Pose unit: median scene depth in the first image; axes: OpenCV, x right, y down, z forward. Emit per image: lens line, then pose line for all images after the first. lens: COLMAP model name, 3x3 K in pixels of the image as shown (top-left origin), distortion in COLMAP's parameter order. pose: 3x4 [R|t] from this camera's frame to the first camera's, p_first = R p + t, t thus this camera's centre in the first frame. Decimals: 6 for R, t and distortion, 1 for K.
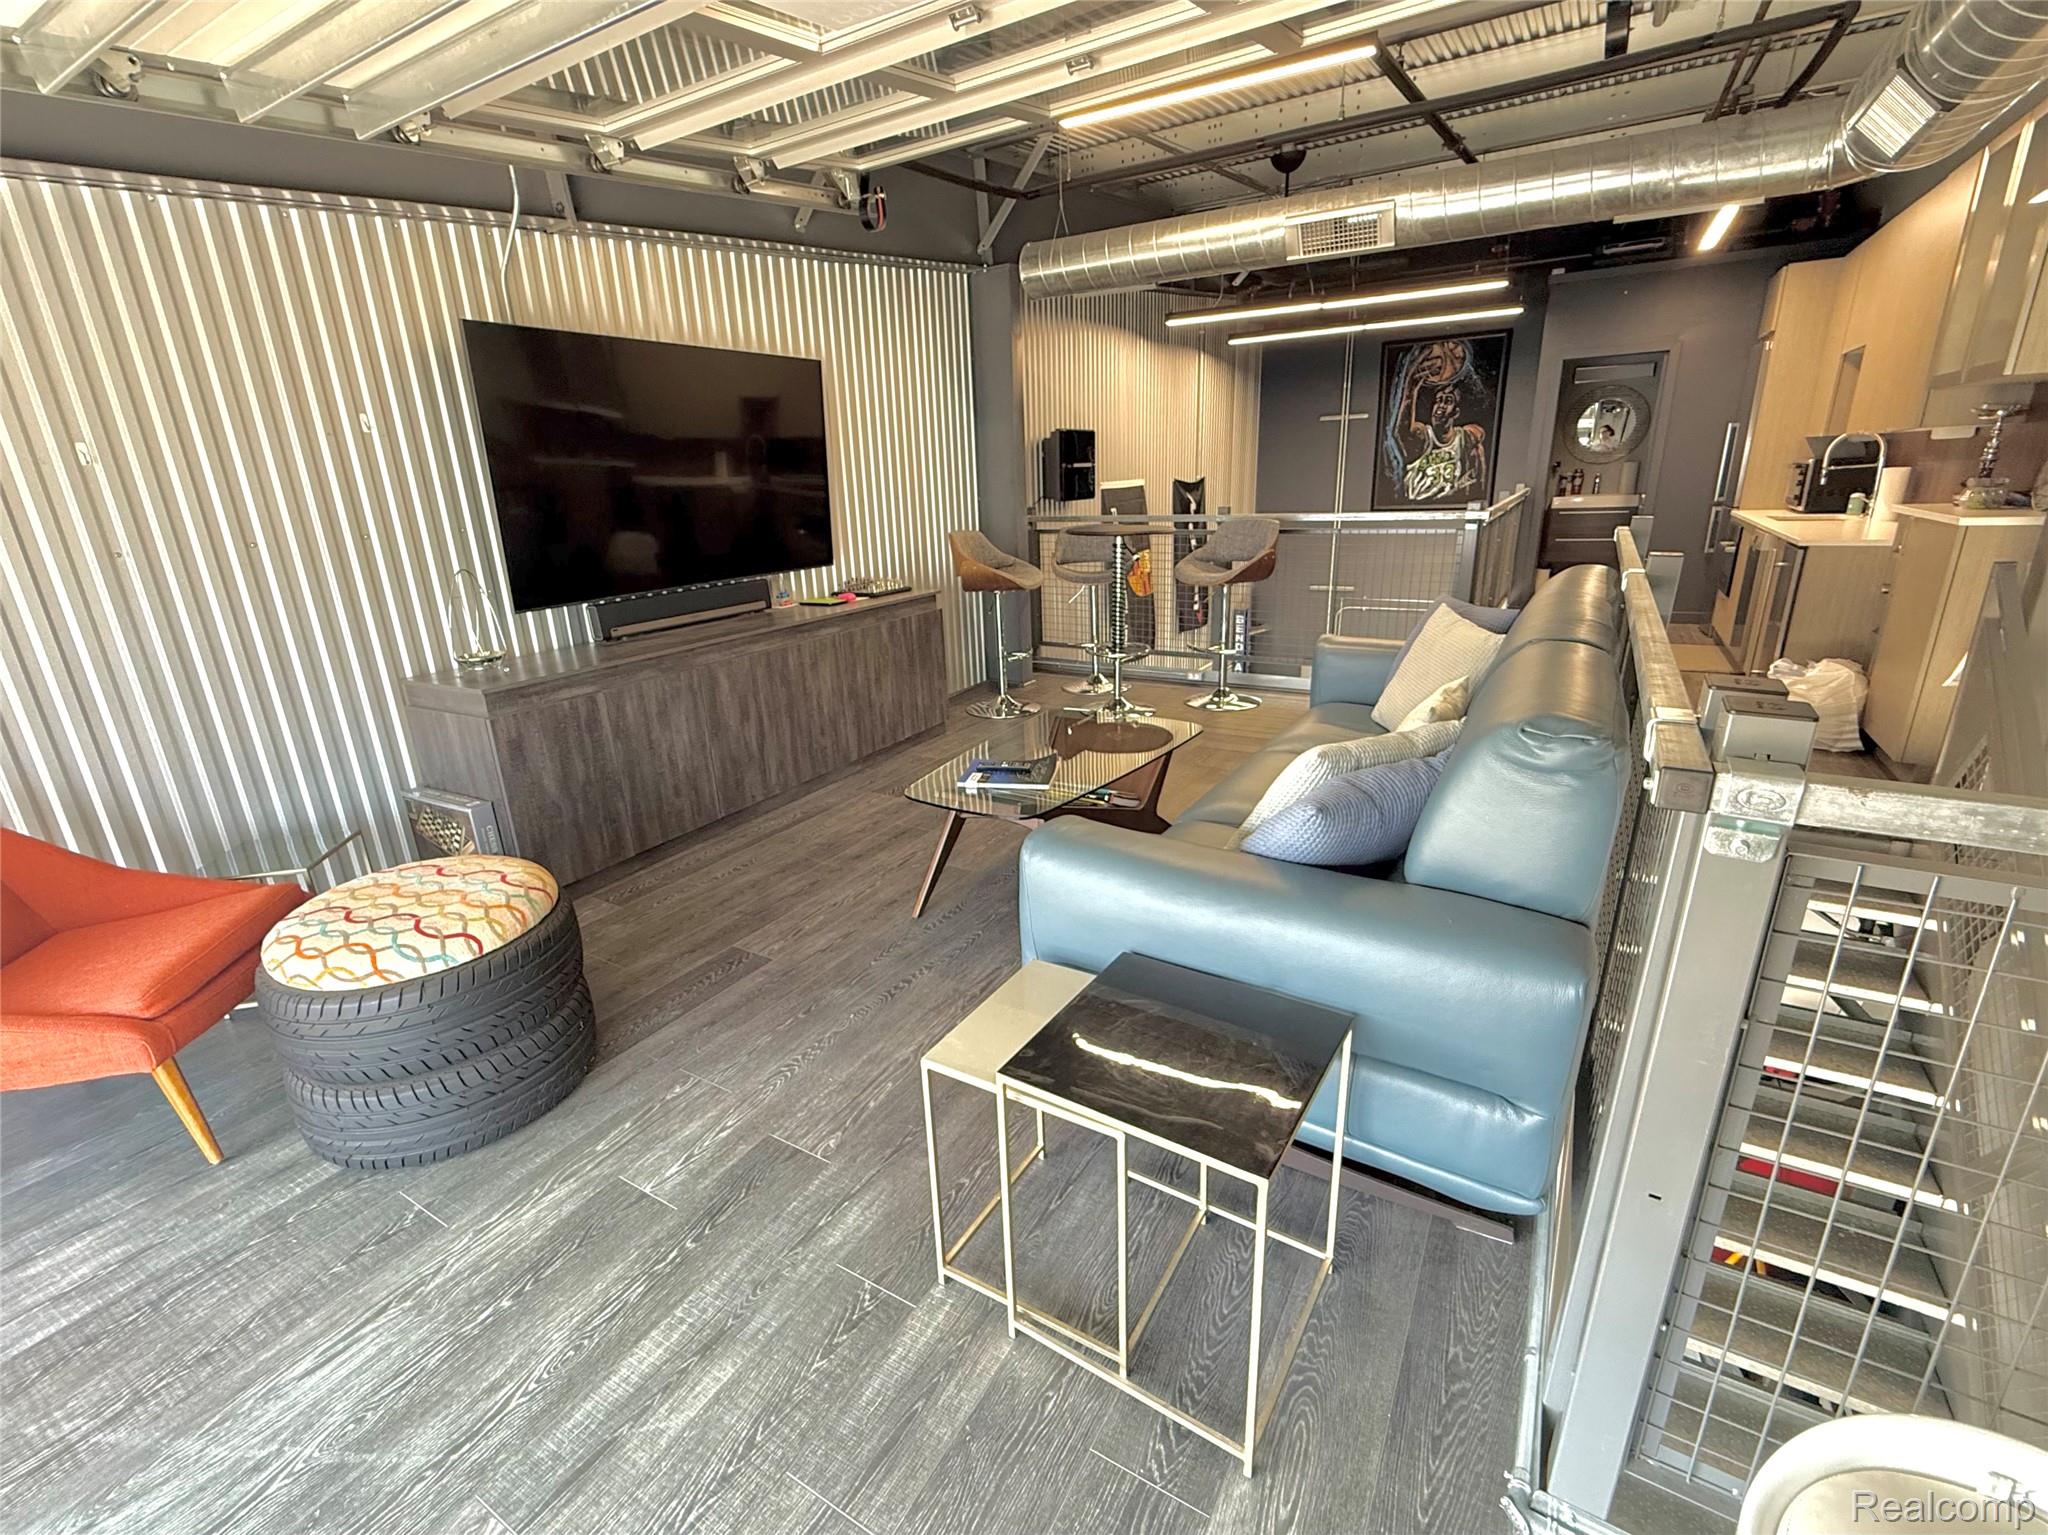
lens RADIAL K [[905.7, 0, 1004.4], [0, 905.7, 770.6], [0, 0, 1]] dist [-0.001017, 0.000053]
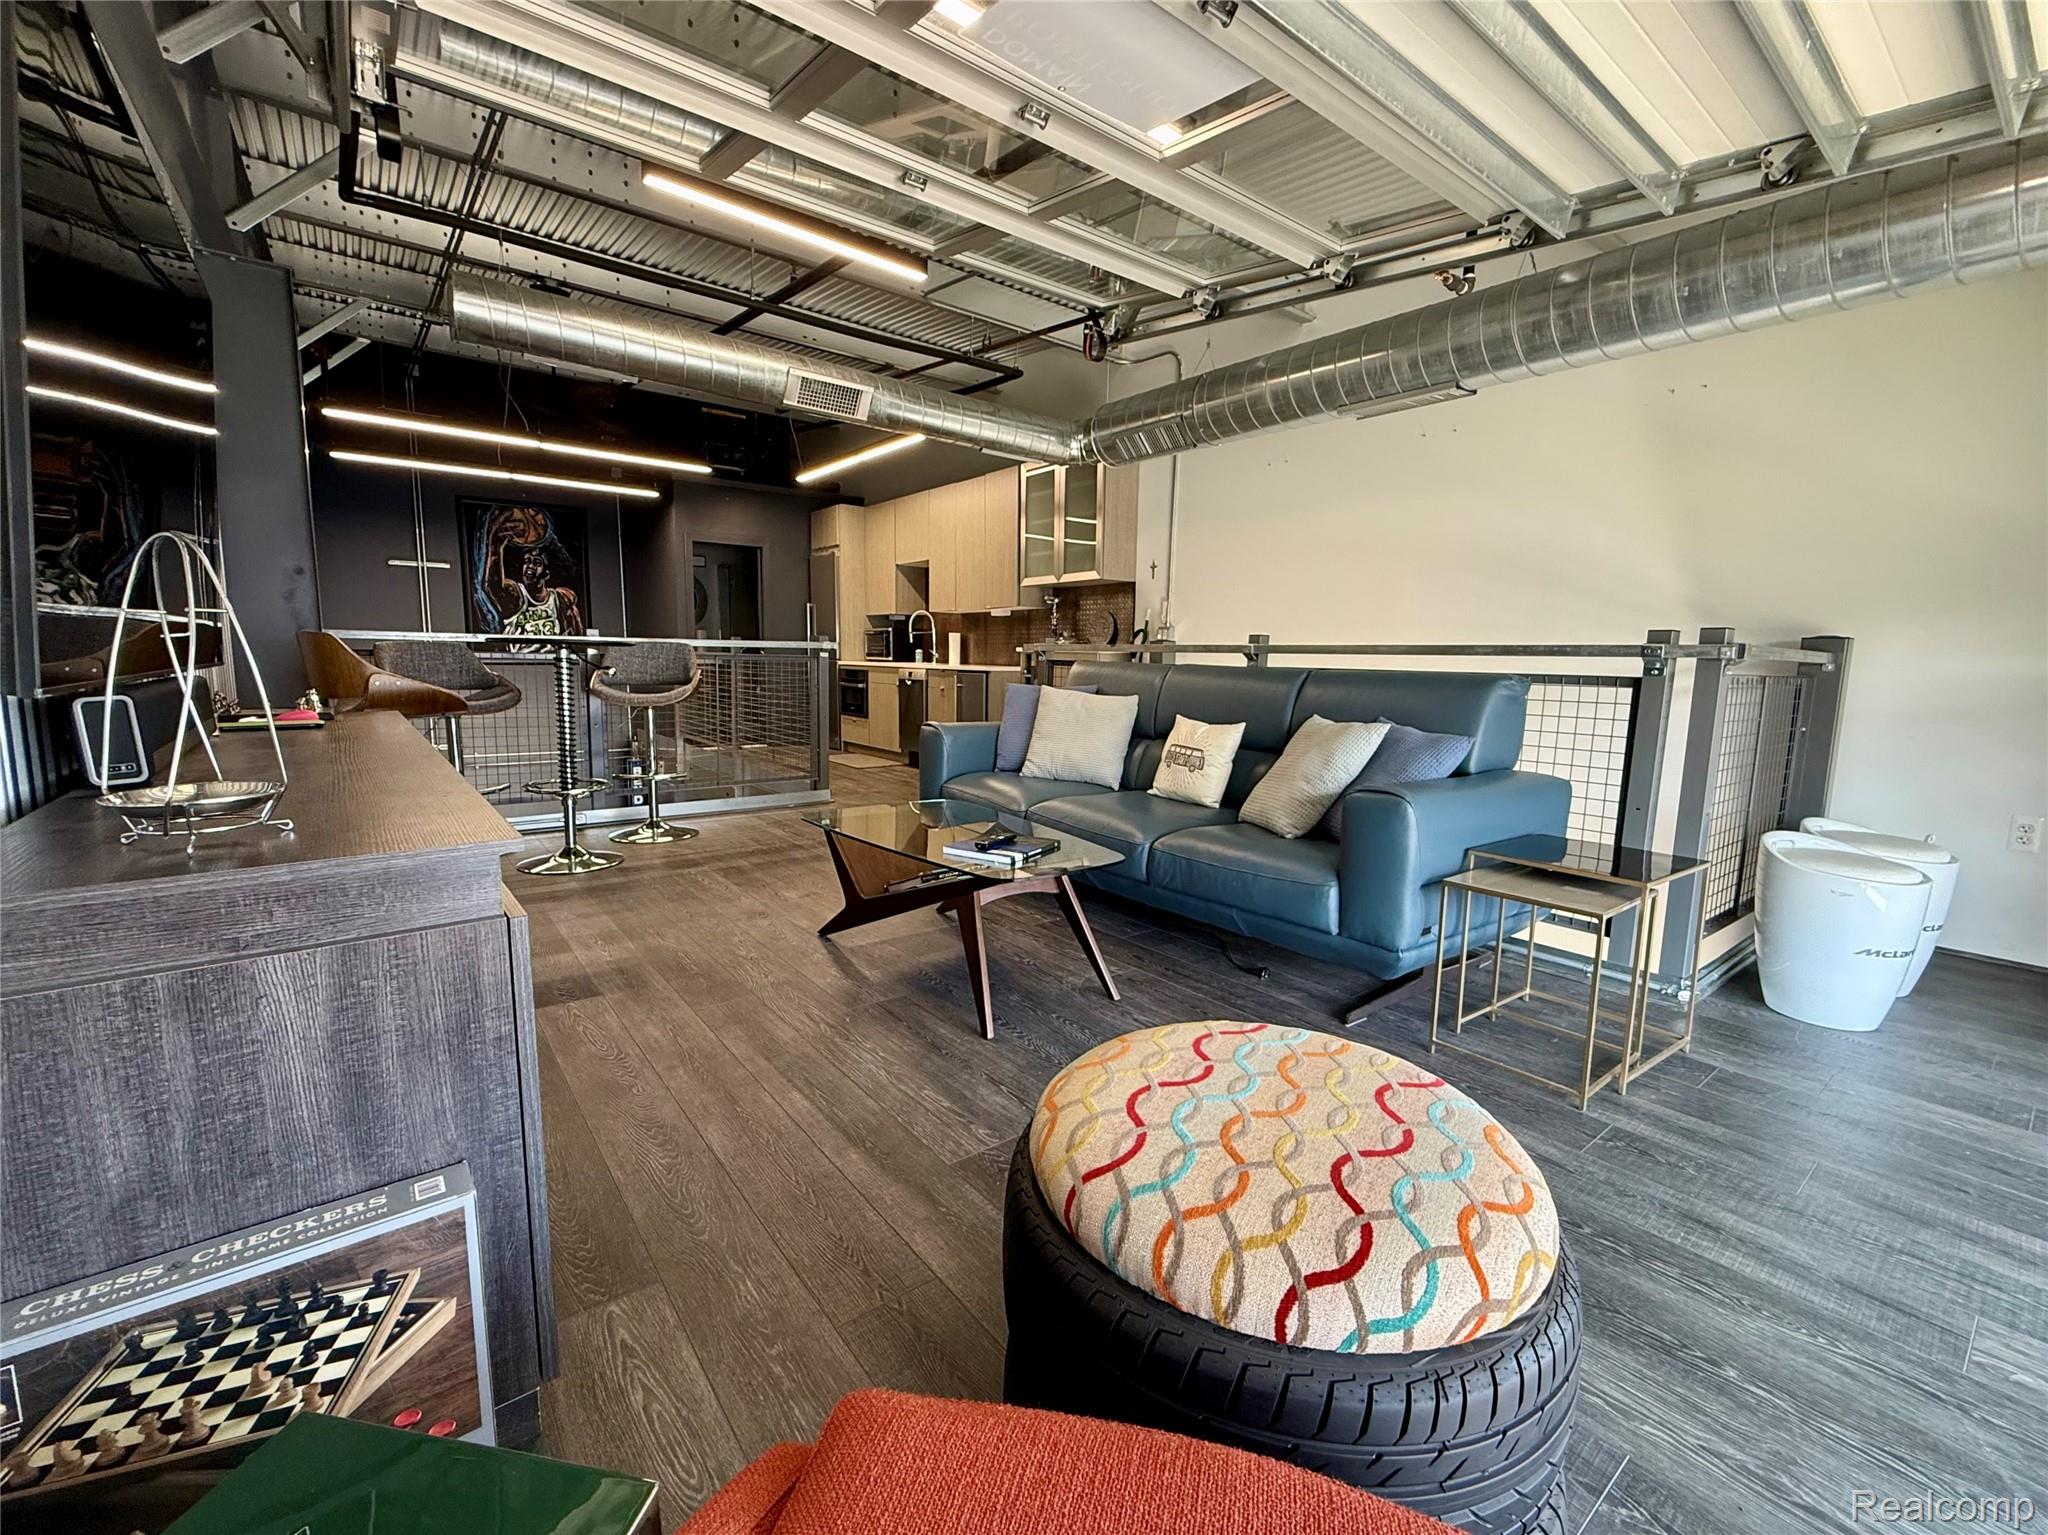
lens RADIAL K [[850.9, 0, 1024.0], [0, 850.9, 767.5], [0, 0, 1]] dist [0.008724, -0.000020]
pose [[0.353310, -0.078936, 0.932170, -0.262022], [0.260275, 0.965387, -0.016900, -0.017874], [-0.898571, 0.248591, 0.361625, 0.206997]]
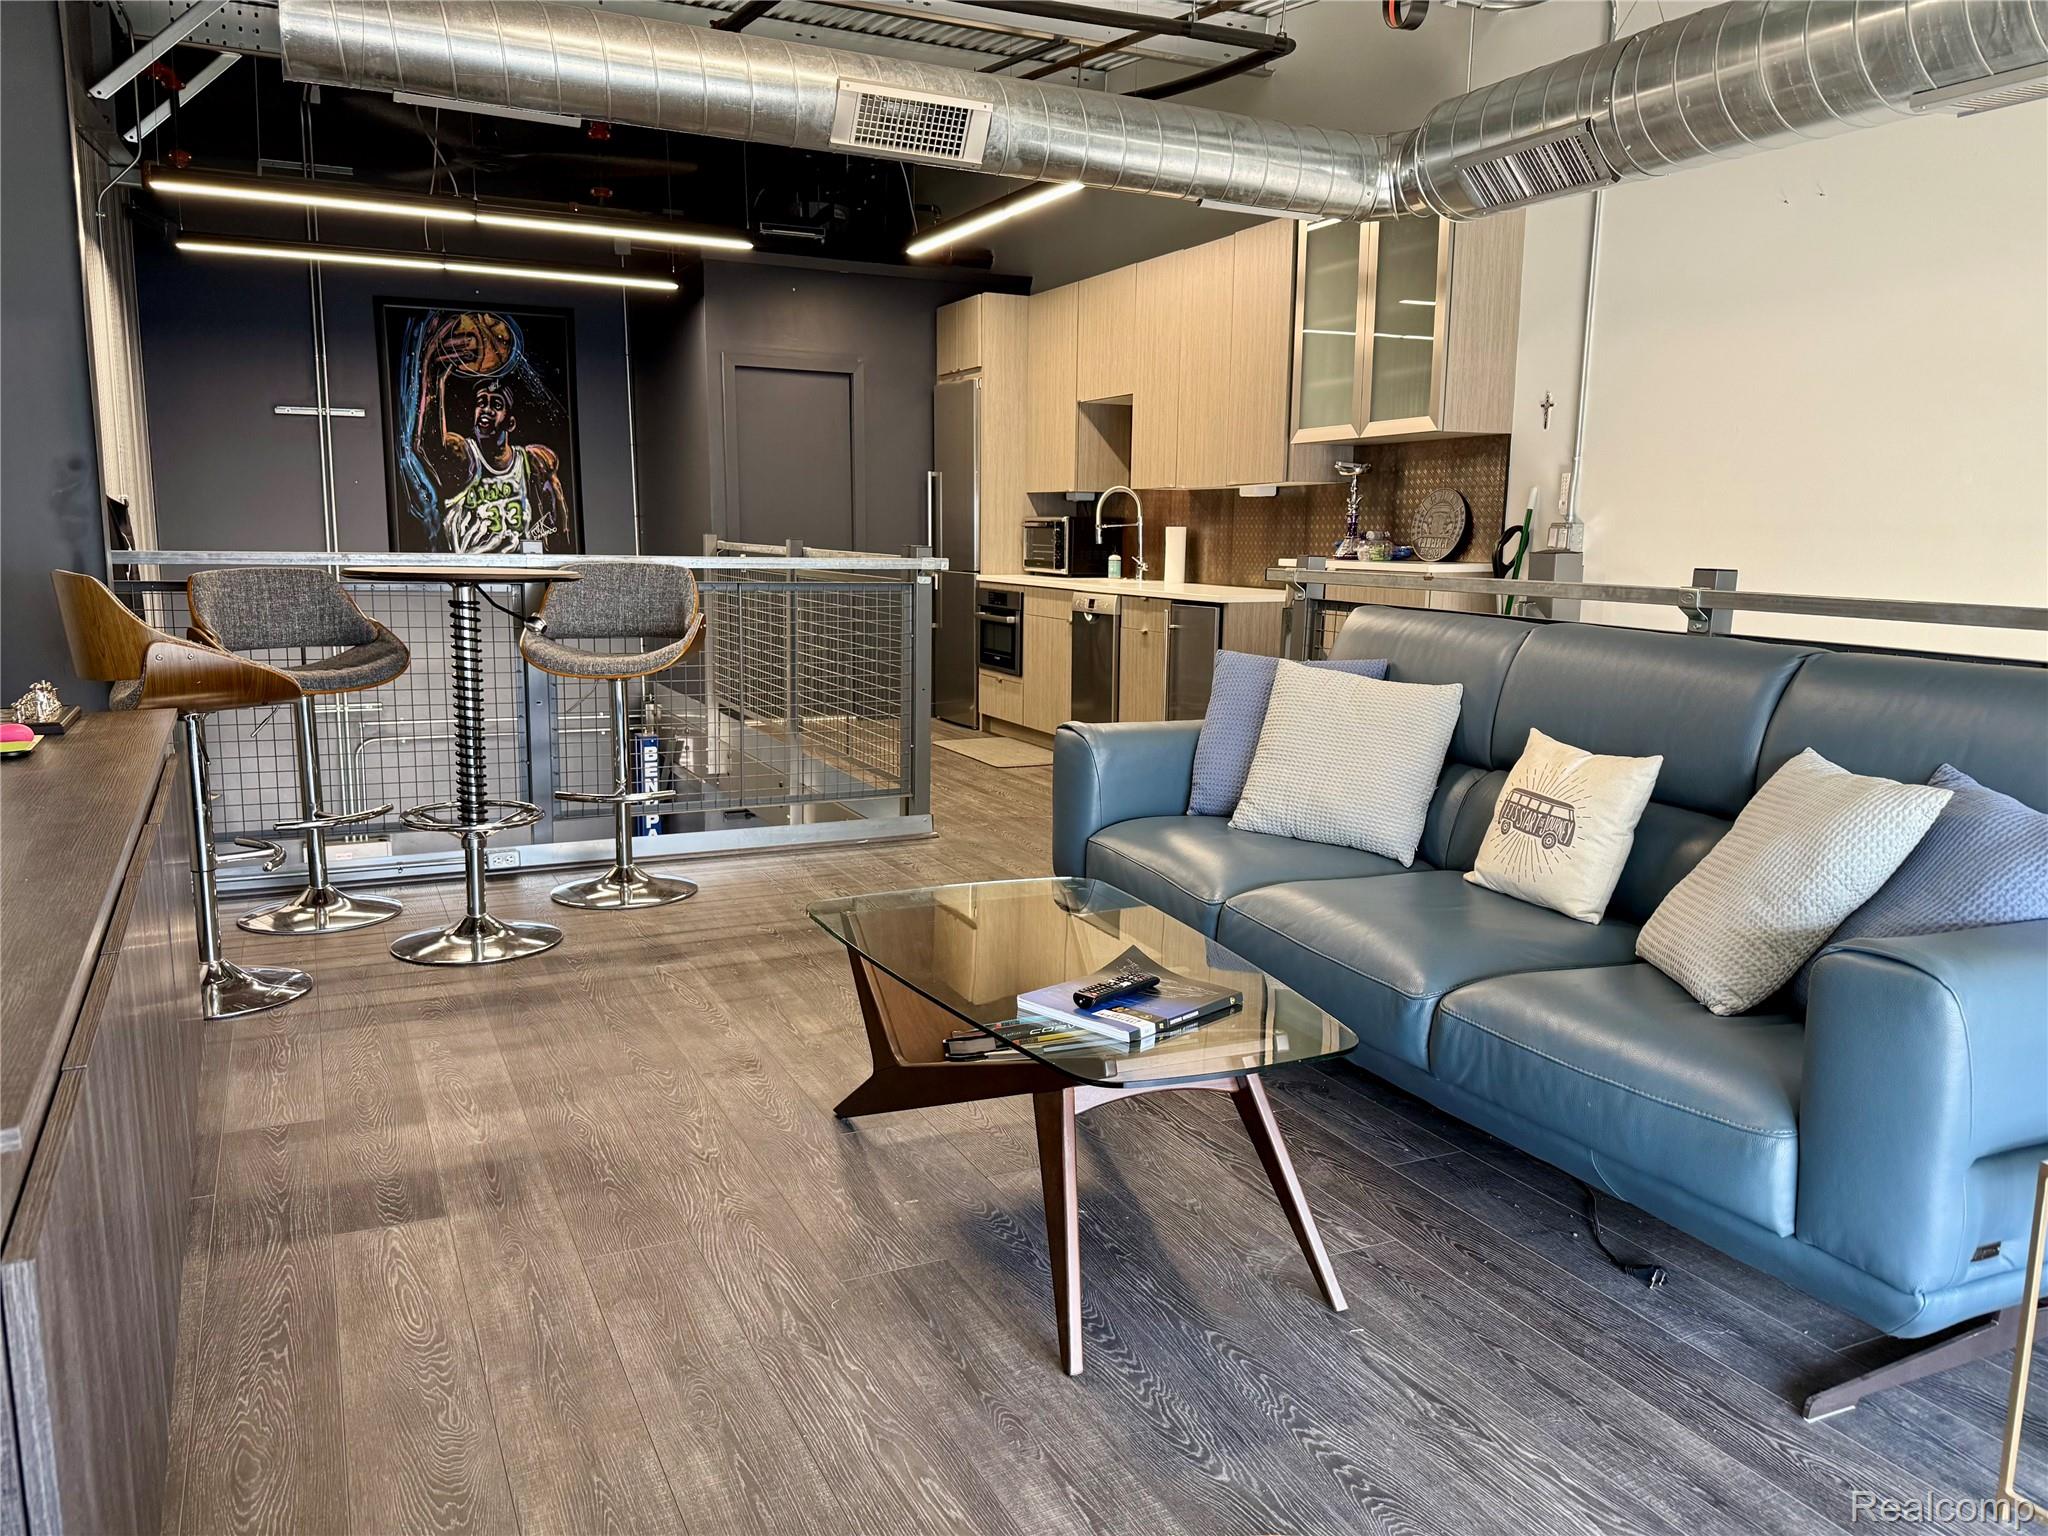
lens RADIAL K [[1510.6, 0, 1043.2], [0, 1510.6, 777.3], [0, 0, 1]] dist [0.082769, -0.113777]
pose [[0.535314, -0.093101, 0.839506, -0.233037], [0.227555, 0.973055, -0.037189, -0.031861], [-0.813423, 0.210942, 0.542076, 0.179378]]
